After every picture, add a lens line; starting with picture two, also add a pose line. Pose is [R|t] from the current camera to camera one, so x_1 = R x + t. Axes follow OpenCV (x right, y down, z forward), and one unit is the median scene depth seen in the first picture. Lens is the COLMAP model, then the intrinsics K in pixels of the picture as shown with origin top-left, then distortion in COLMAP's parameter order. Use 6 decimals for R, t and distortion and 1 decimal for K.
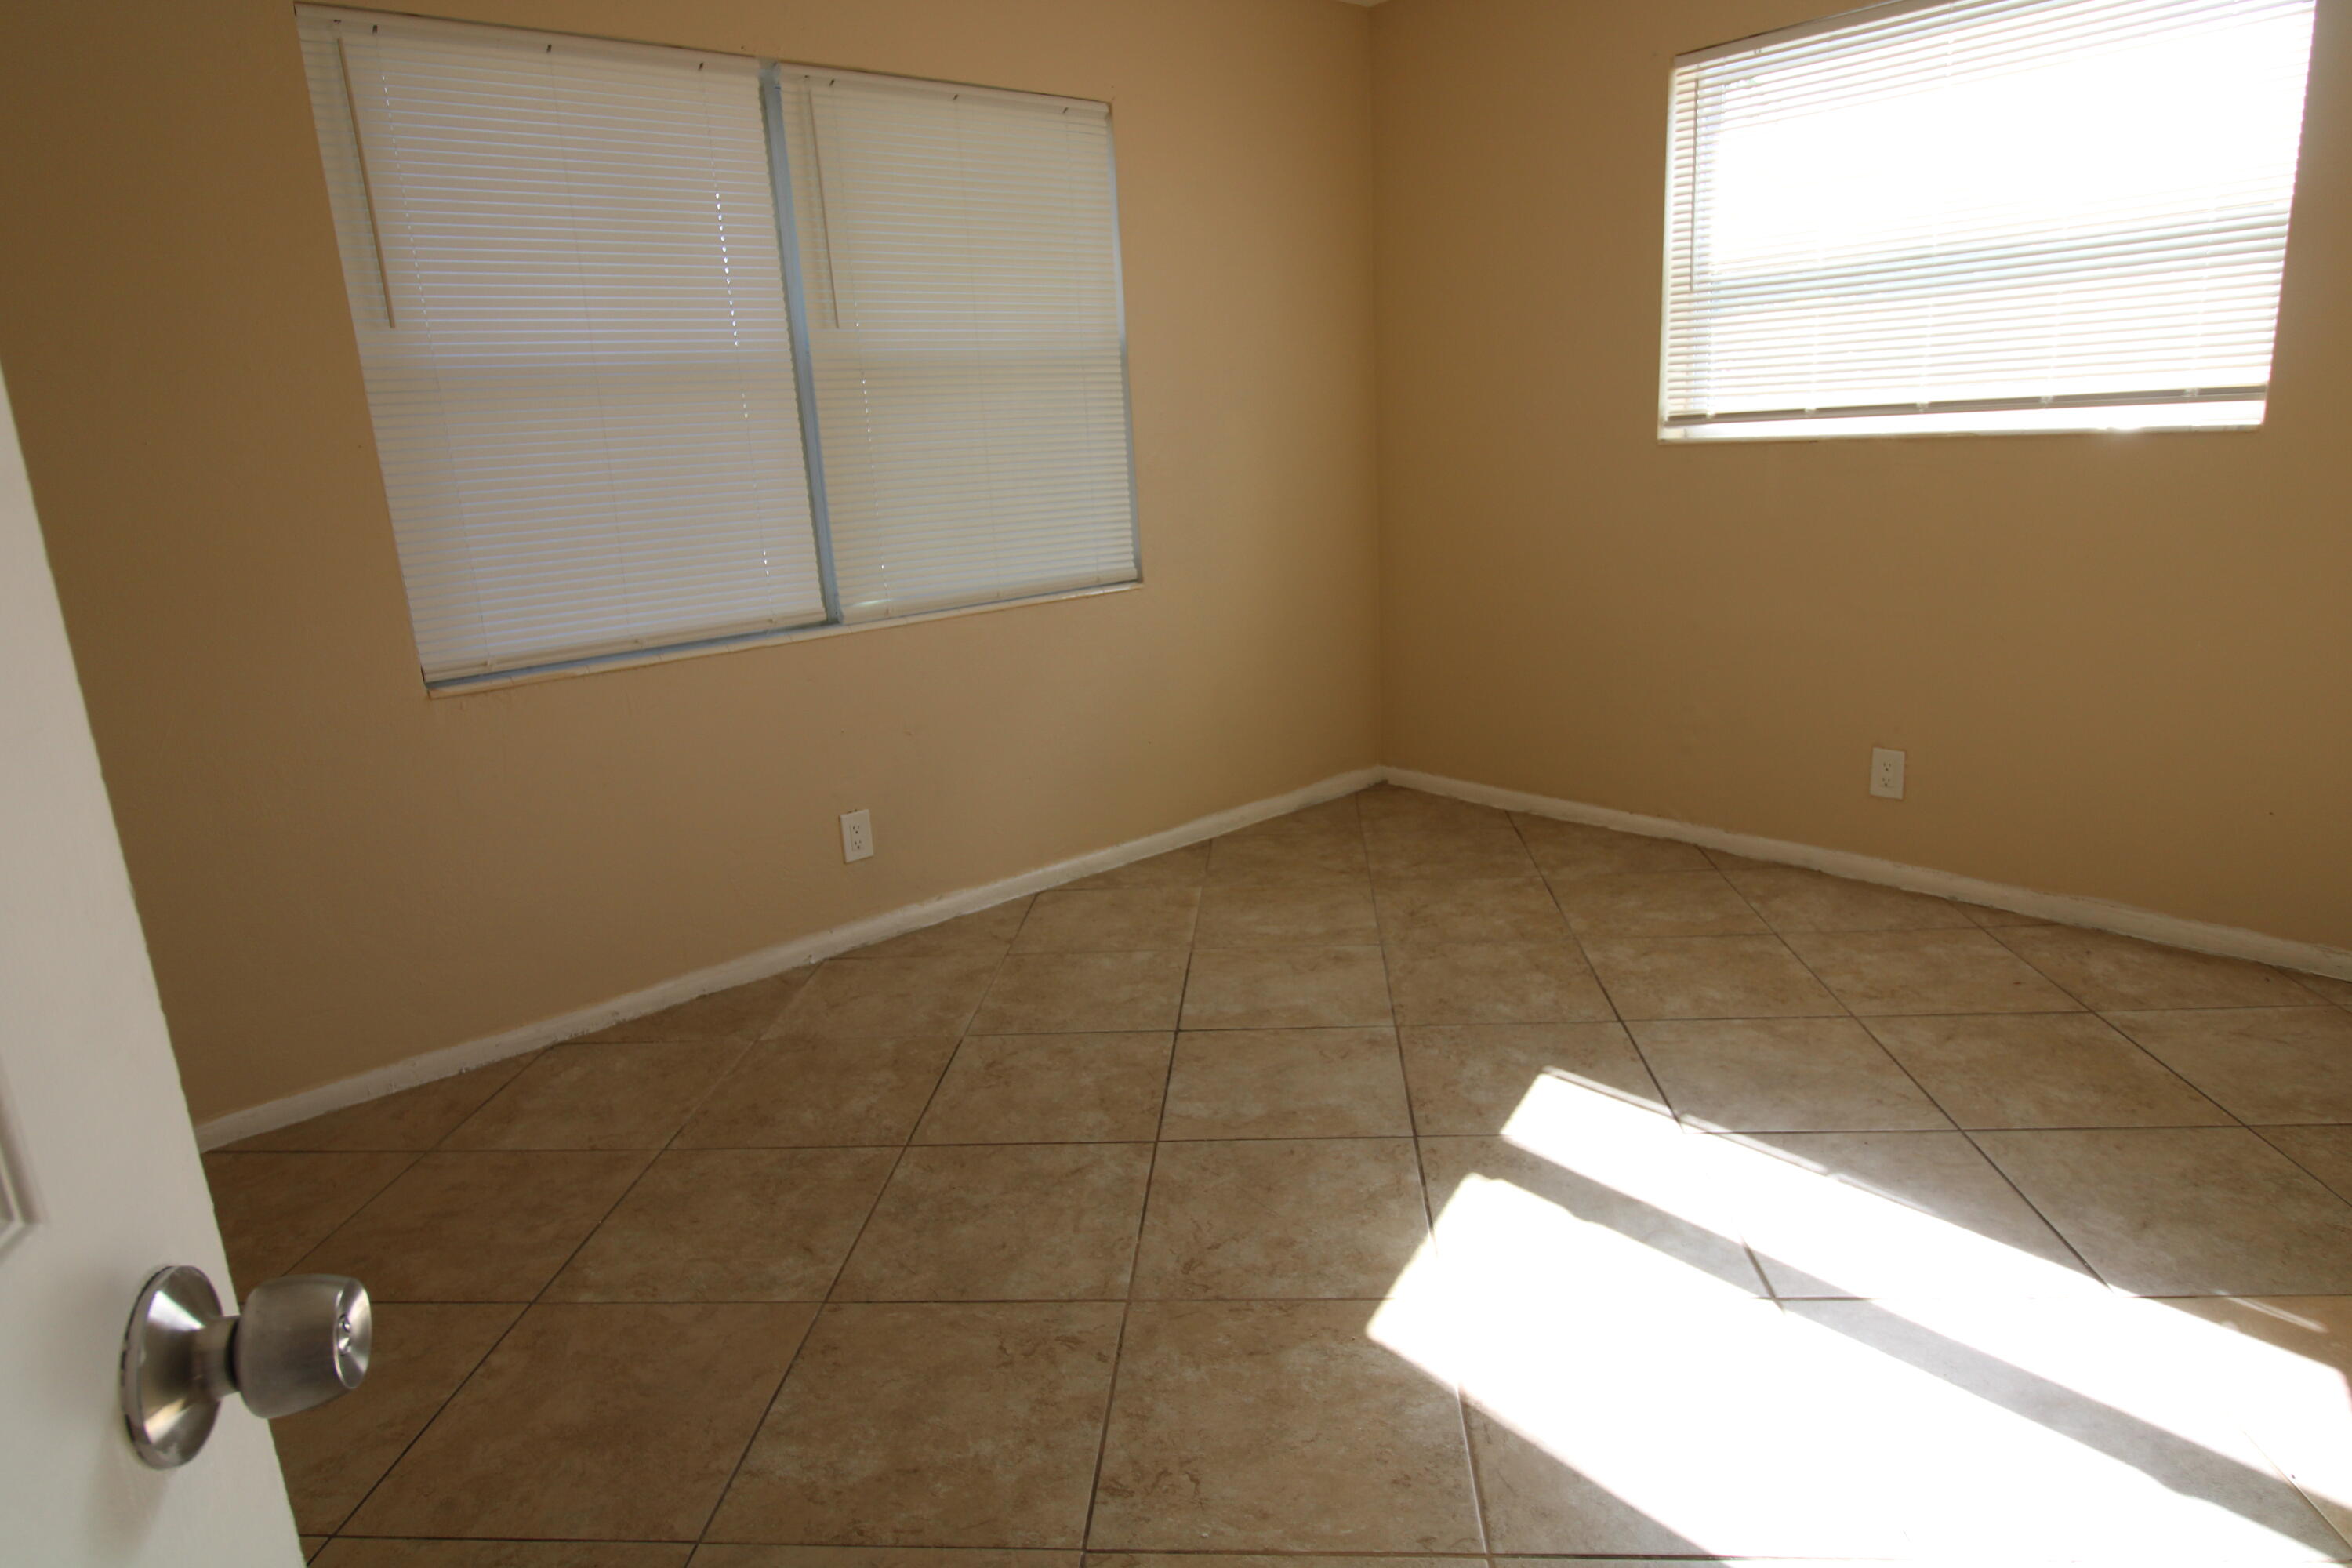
lens RADIAL K [[1378.6, 0, 1180.9], [0, 1378.6, 762.0], [0, 0, 1]] dist [0.010000, -0.014438]
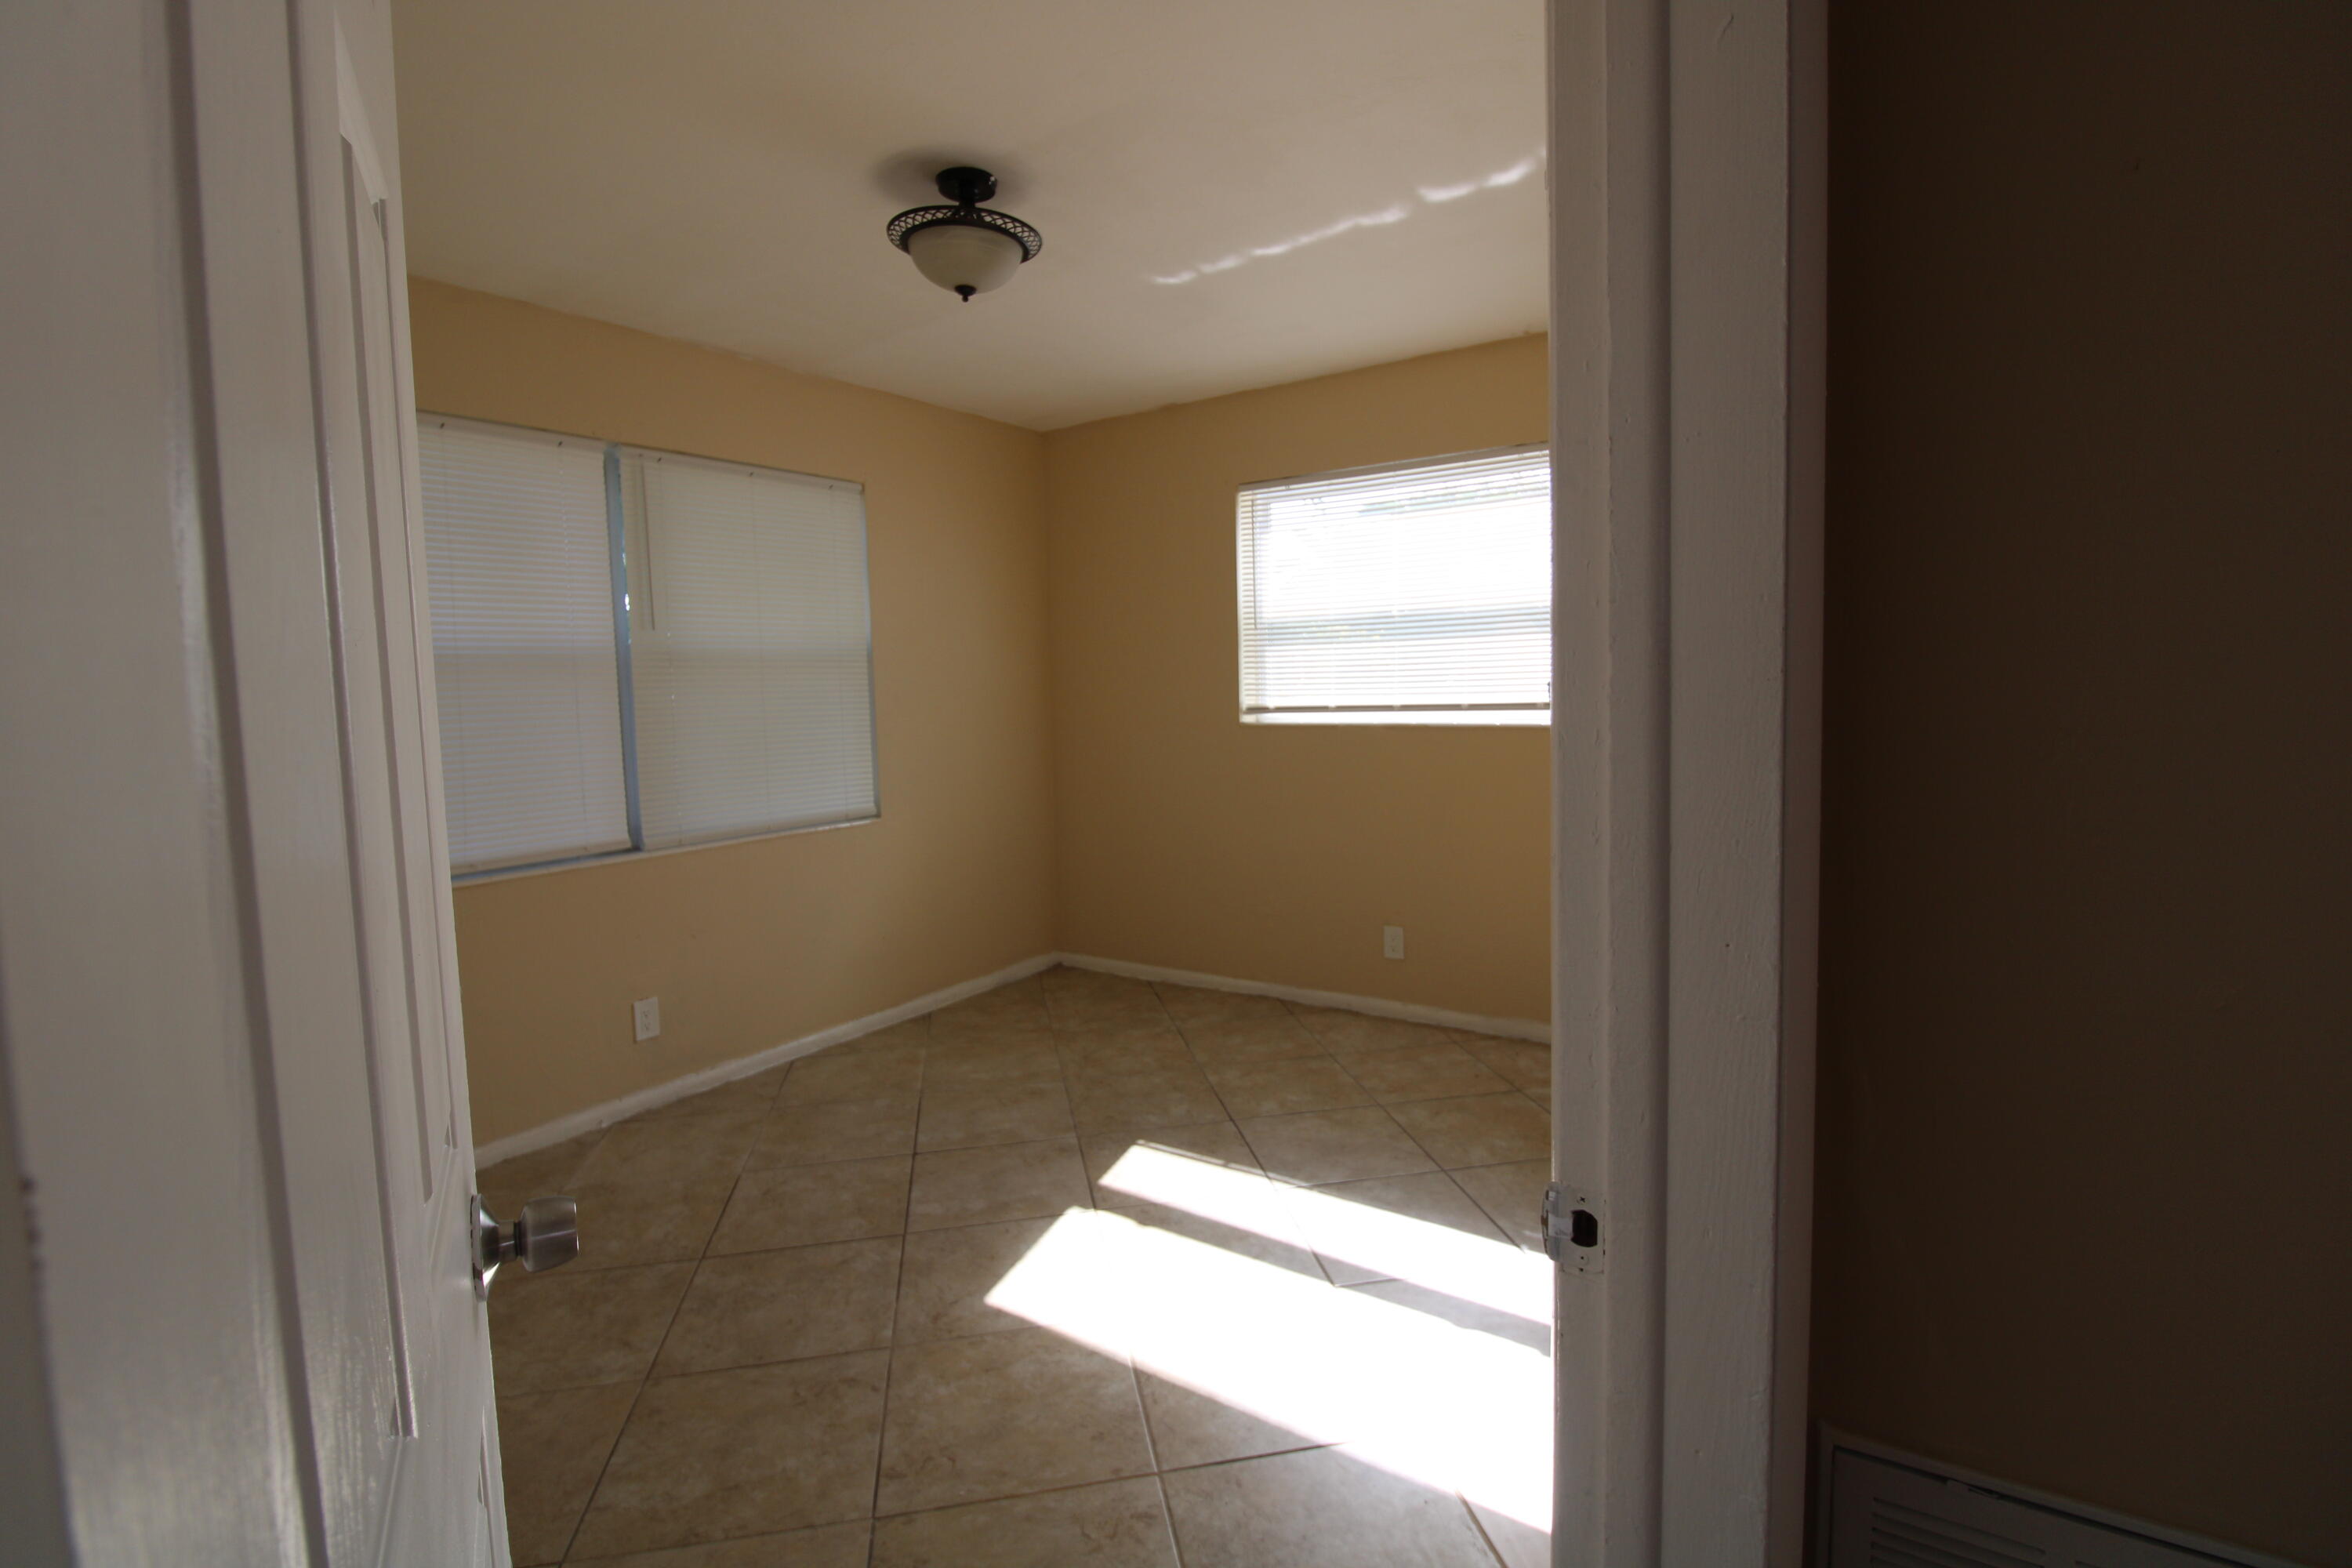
lens RADIAL K [[1100.6, 0, 1183.7], [0, 1100.6, 758.2], [0, 0, 1]] dist [0.002072, -0.015293]
pose [[0.963790, 0.012005, 0.266391, -0.038932], [0.036197, 0.983850, -0.175295, 0.014770], [-0.264193, 0.178591, 0.947791, -0.136635]]
